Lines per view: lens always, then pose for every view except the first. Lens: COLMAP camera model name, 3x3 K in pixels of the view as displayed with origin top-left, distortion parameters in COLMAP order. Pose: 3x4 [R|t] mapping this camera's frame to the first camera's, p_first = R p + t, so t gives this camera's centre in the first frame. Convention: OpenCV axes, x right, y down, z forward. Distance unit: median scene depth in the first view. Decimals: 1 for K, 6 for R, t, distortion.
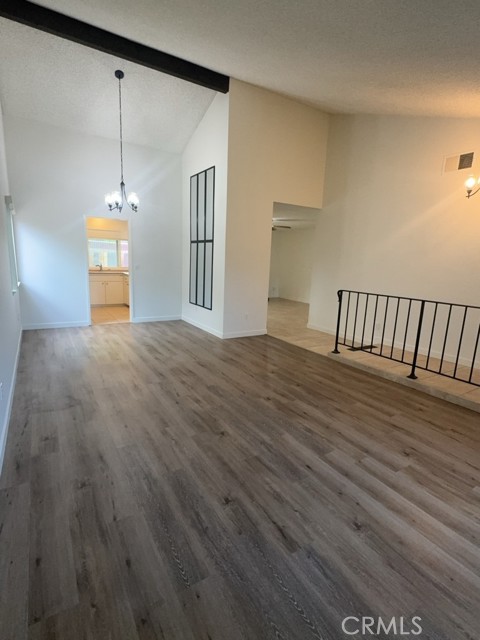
lens RADIAL K [[325.1, 0, 240.0], [0, 325.1, 320.0], [0, 0, 1]] dist [0.001297, 0.000039]
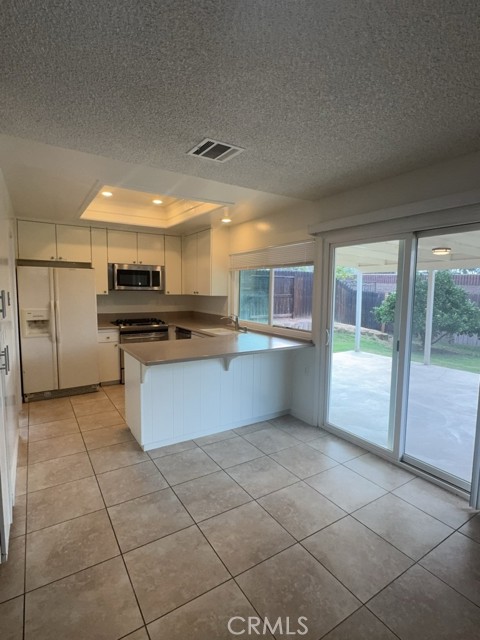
lens RADIAL K [[325.1, 0, 240.0], [0, 325.1, 320.0], [0, 0, 1]] dist [0.001297, 0.000039]
pose [[0.015687, 0.058753, -0.998149, 0.148340], [-0.199445, 0.978395, 0.054456, -0.318112], [0.979783, 0.198222, 0.027066, 1.605812]]
